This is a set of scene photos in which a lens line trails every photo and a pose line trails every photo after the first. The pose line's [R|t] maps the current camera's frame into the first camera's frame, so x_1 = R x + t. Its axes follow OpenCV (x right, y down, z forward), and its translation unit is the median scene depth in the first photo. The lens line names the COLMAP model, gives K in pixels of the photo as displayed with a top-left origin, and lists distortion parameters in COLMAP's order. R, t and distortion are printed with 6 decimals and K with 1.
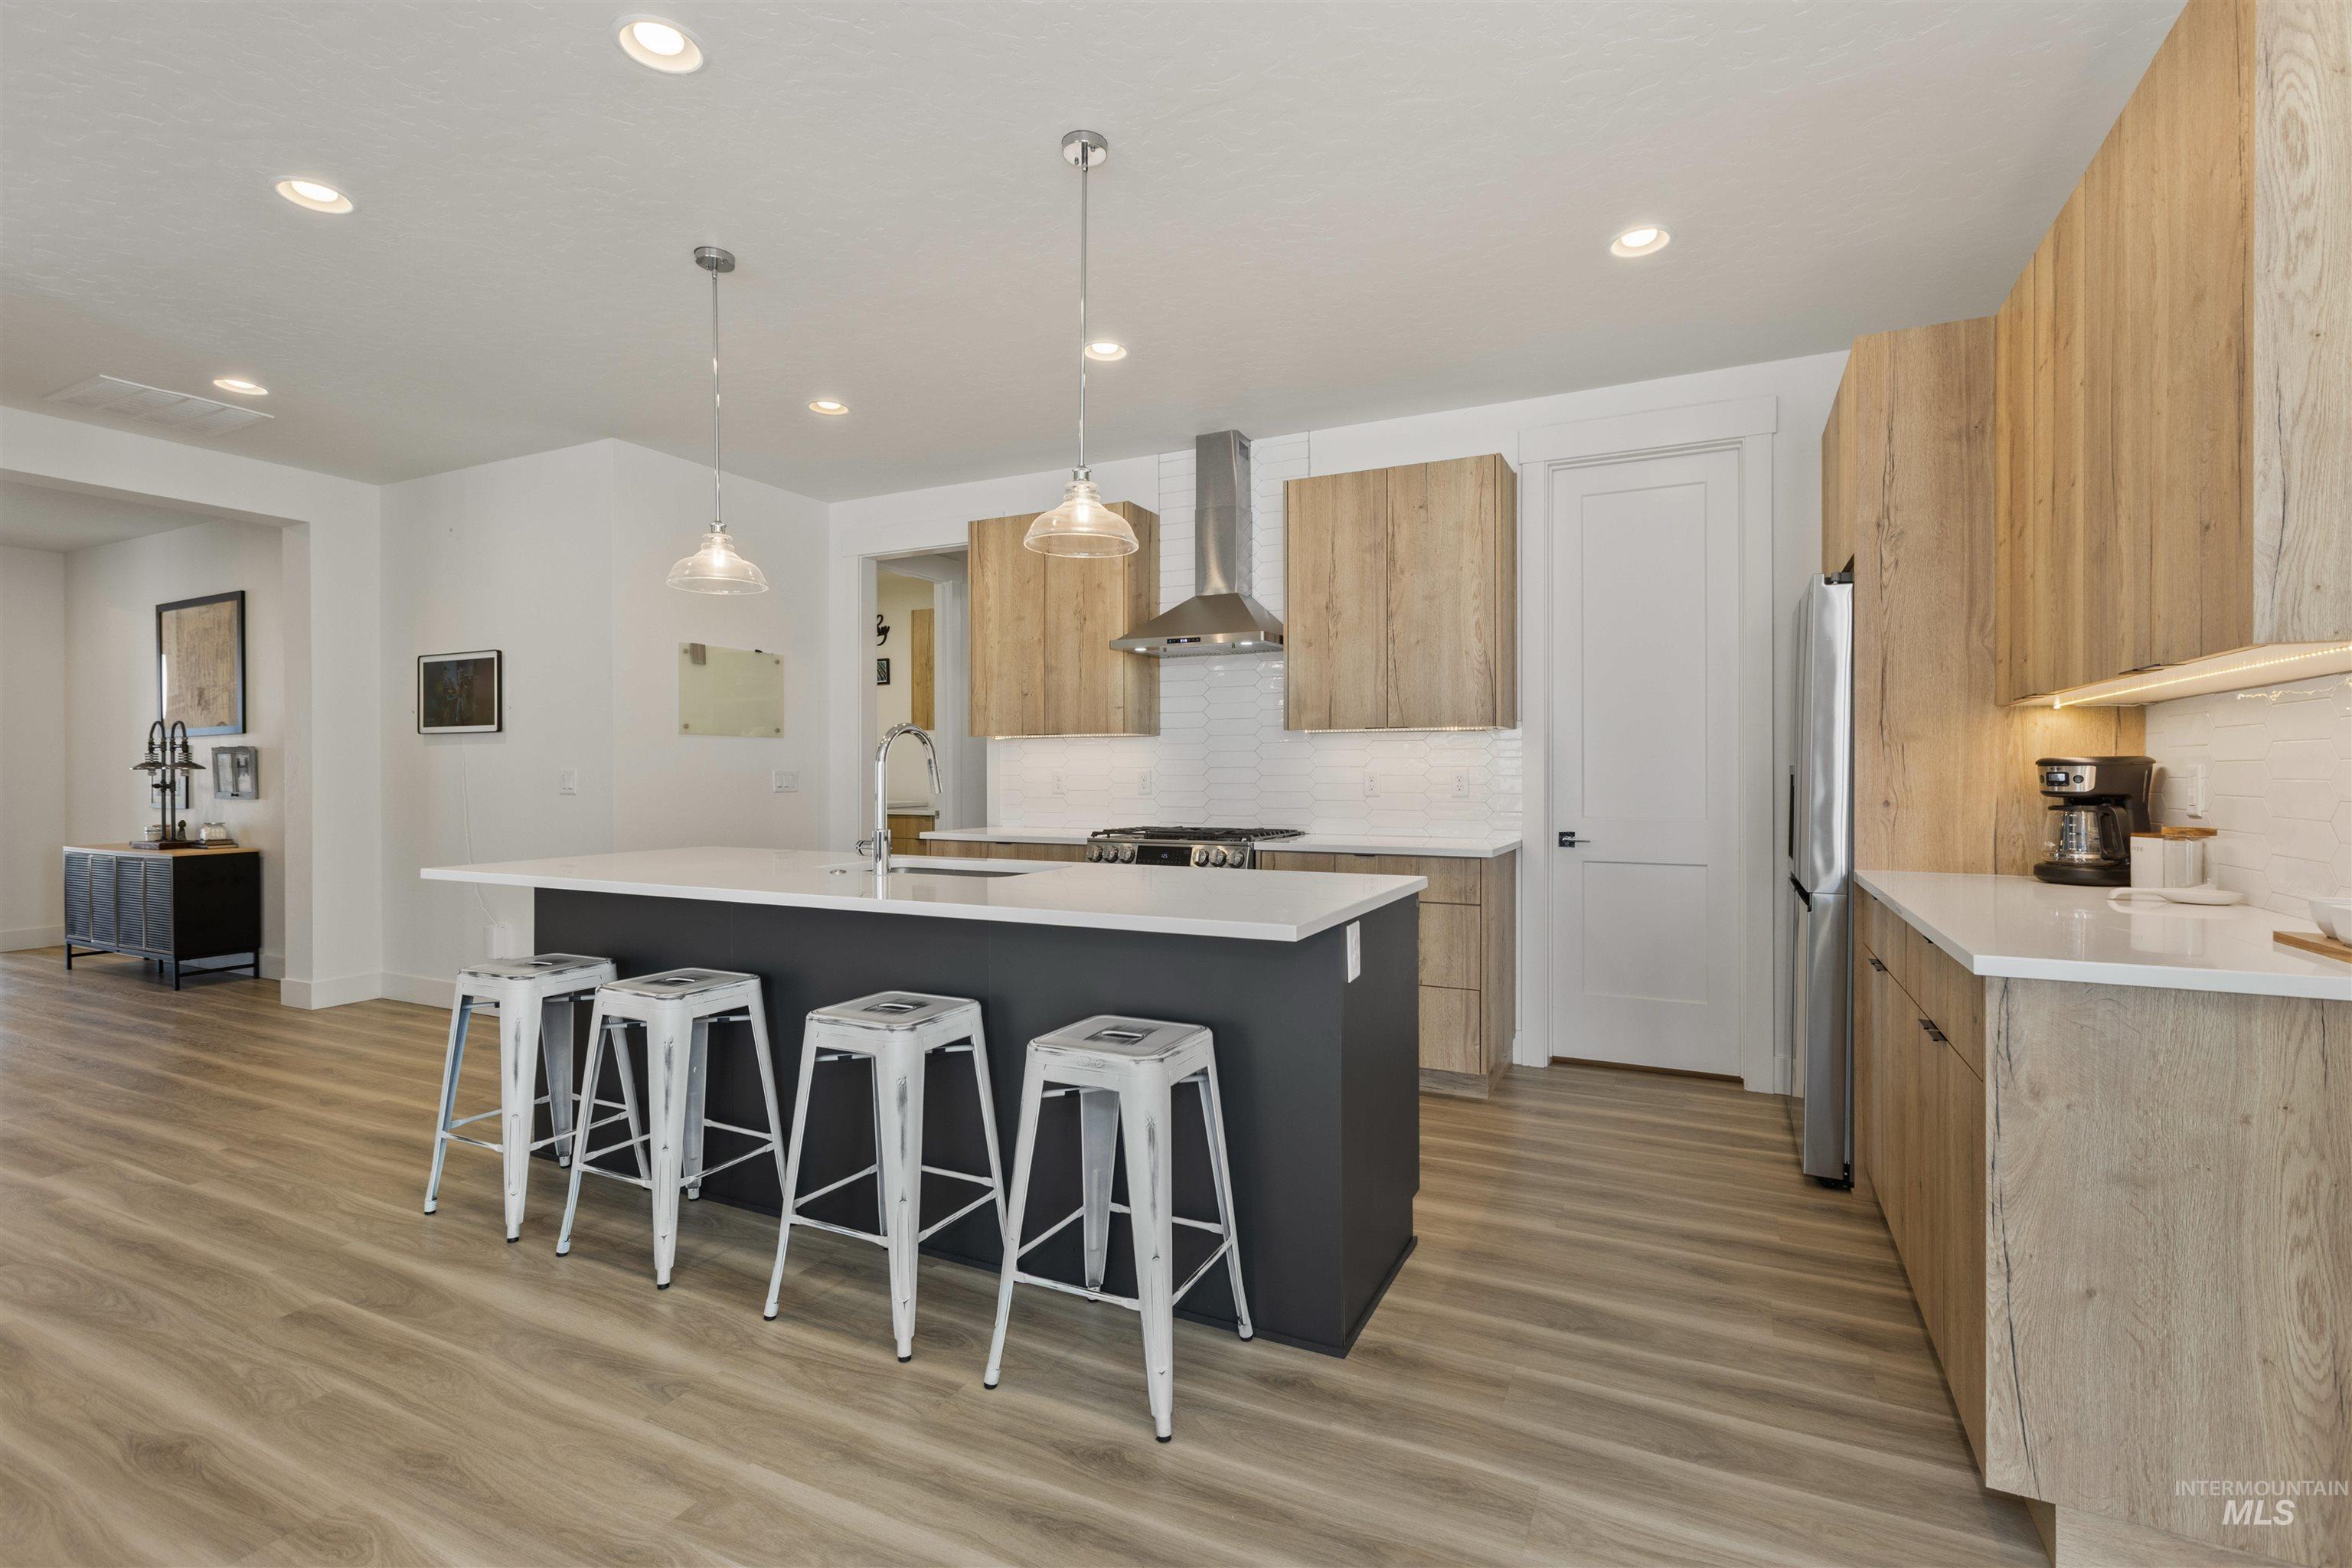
lens RADIAL K [[1112.3, 0, 1176.0], [0, 1112.3, 784.0], [0, 0, 1]] dist [0.001773, -0.000077]
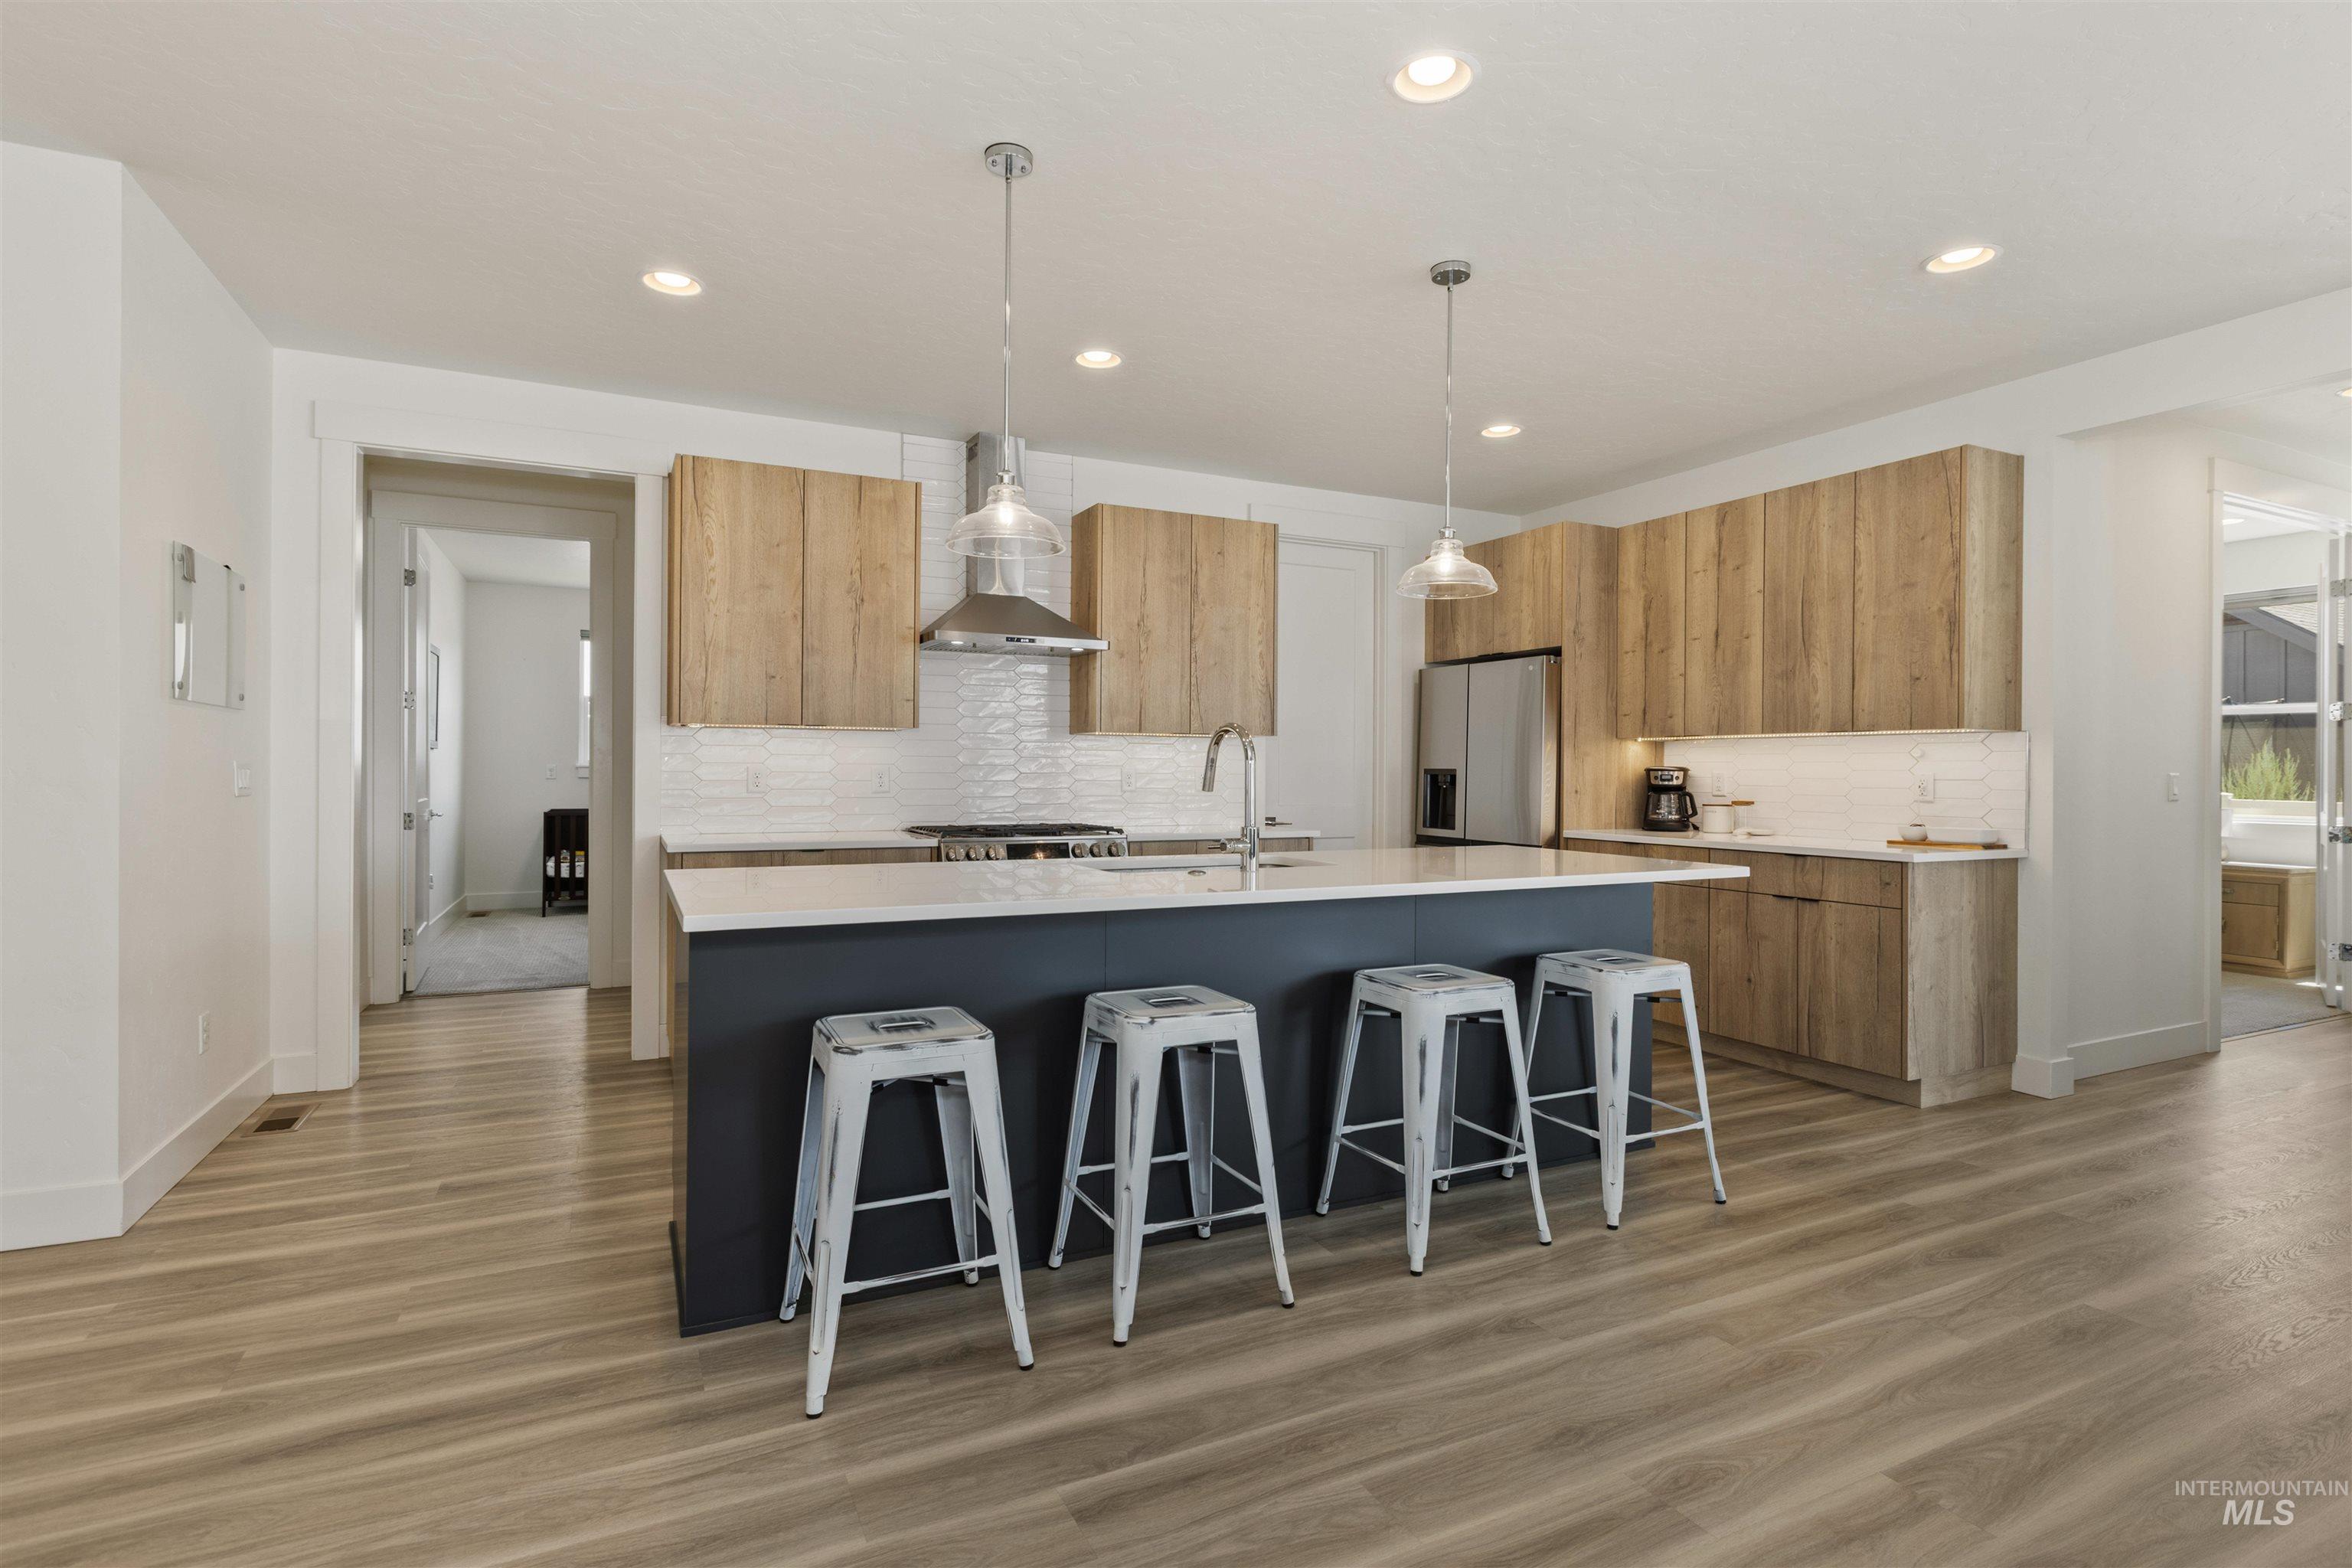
lens RADIAL K [[1109.6, 0, 1176.0], [0, 1109.6, 784.0], [0, 0, 1]] dist [-0.001673, 0.000122]
pose [[0.612614, -0.004929, 0.790367, -0.776175], [0.001767, 0.999987, 0.004867, -0.002849], [-0.790380, -0.001585, 0.612614, 0.297618]]
